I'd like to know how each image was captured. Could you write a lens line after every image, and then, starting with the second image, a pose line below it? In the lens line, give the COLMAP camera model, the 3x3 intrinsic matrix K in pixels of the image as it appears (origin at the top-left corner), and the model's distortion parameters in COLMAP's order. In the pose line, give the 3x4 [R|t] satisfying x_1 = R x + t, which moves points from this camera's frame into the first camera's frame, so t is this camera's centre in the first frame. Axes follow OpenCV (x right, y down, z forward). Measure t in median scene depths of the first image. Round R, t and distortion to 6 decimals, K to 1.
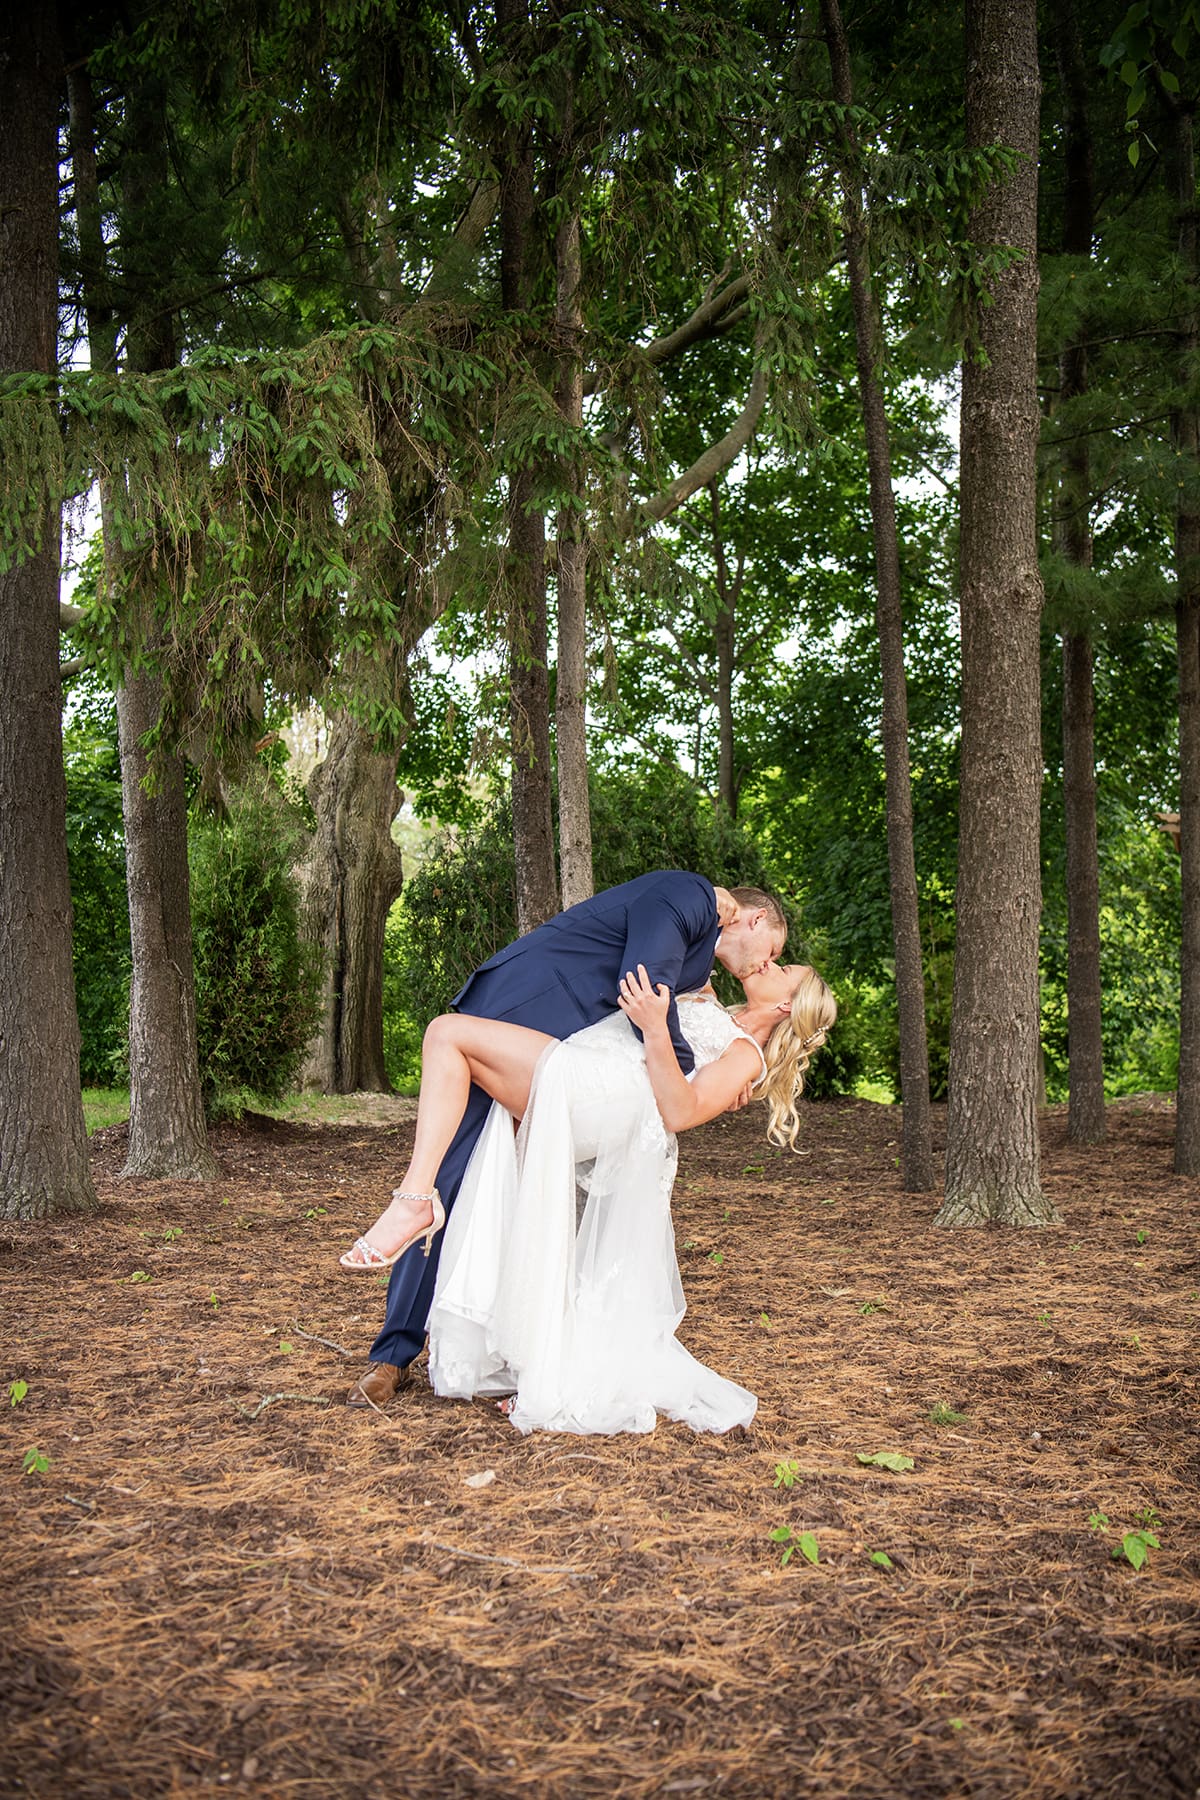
lens RADIAL K [[1532.6, 0, 604.6], [0, 1532.6, 898.8], [0, 0, 1]] dist [-0.003613, -0.001164]
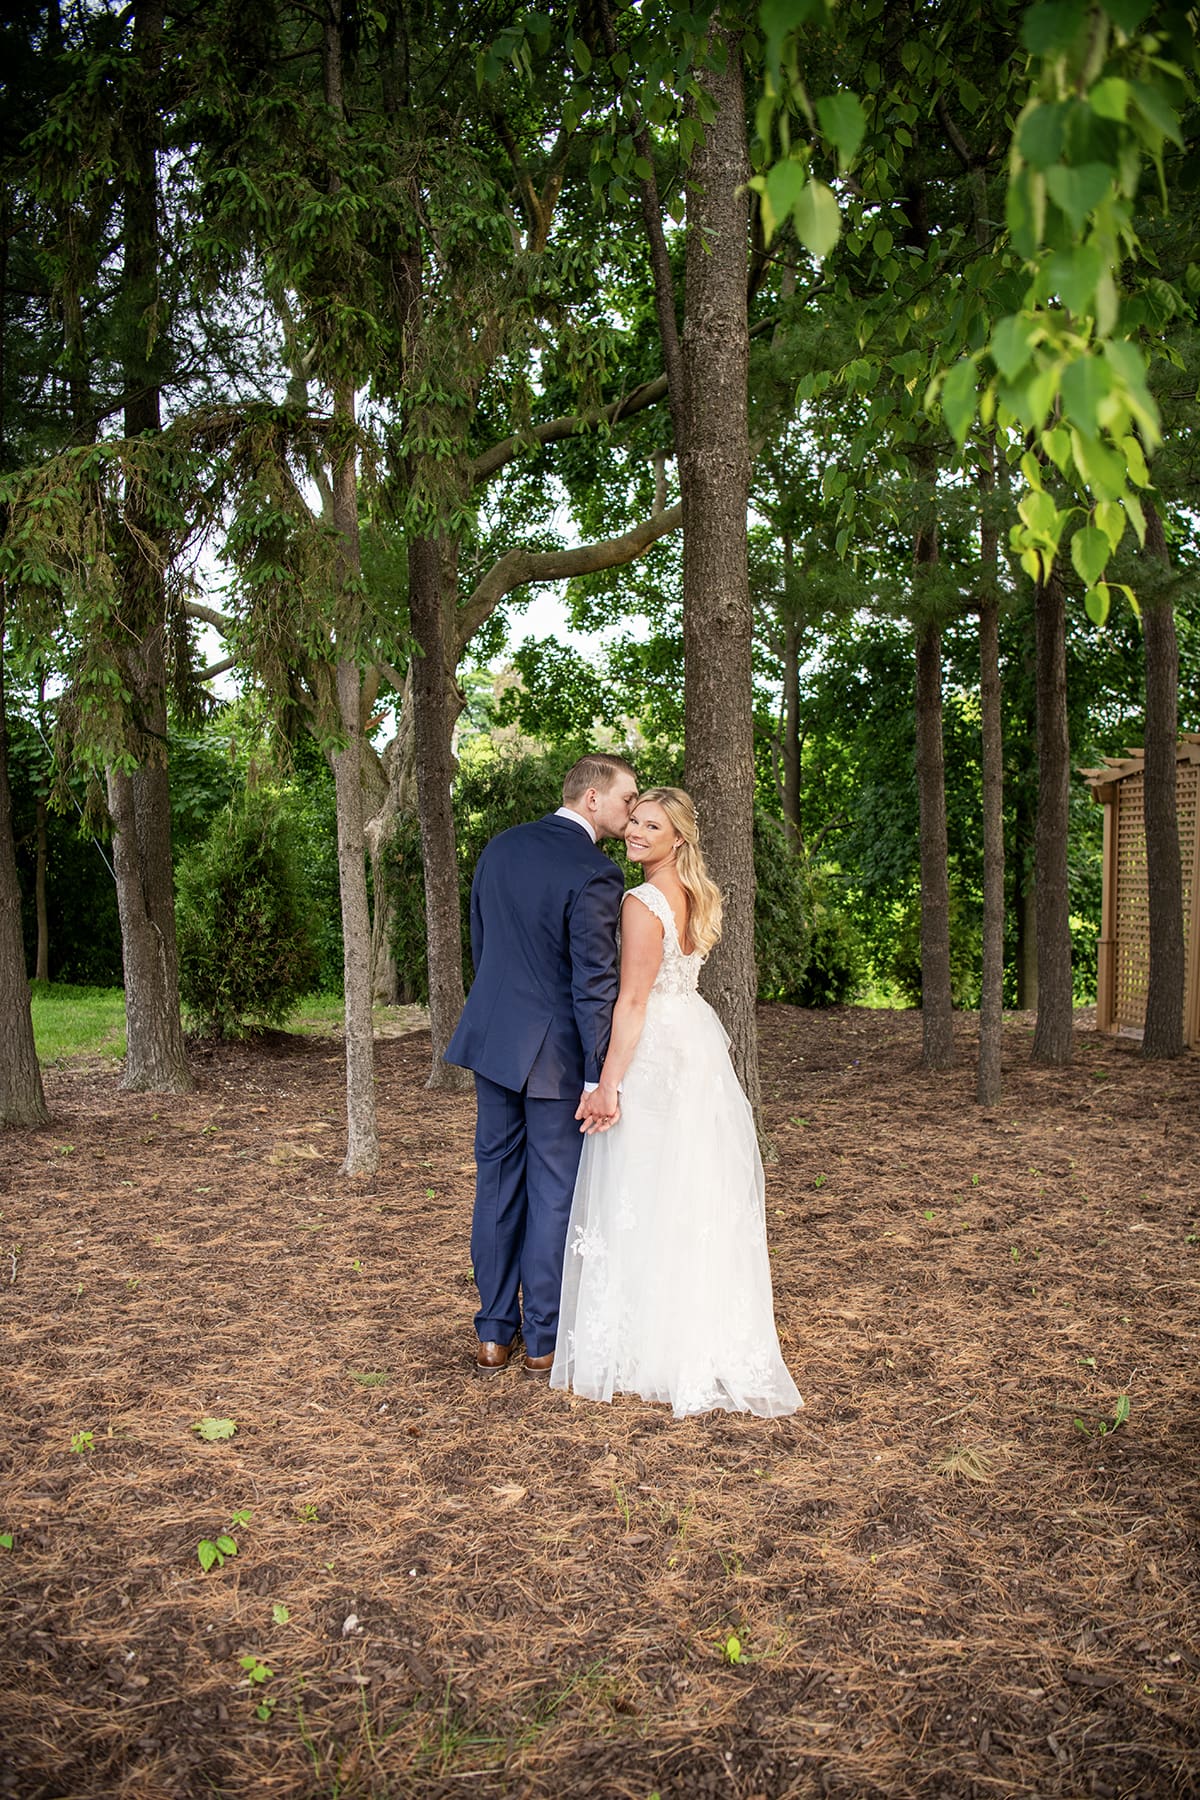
lens RADIAL K [[1235.8, 0, 605.1], [0, 1235.8, 900.9], [0, 0, 1]] dist [-0.062806, -0.001168]
pose [[0.986347, -0.002861, -0.164654, 0.154619], [0.014964, 0.997270, 0.072307, -0.027382], [0.163998, -0.073784, 0.983697, 0.032887]]
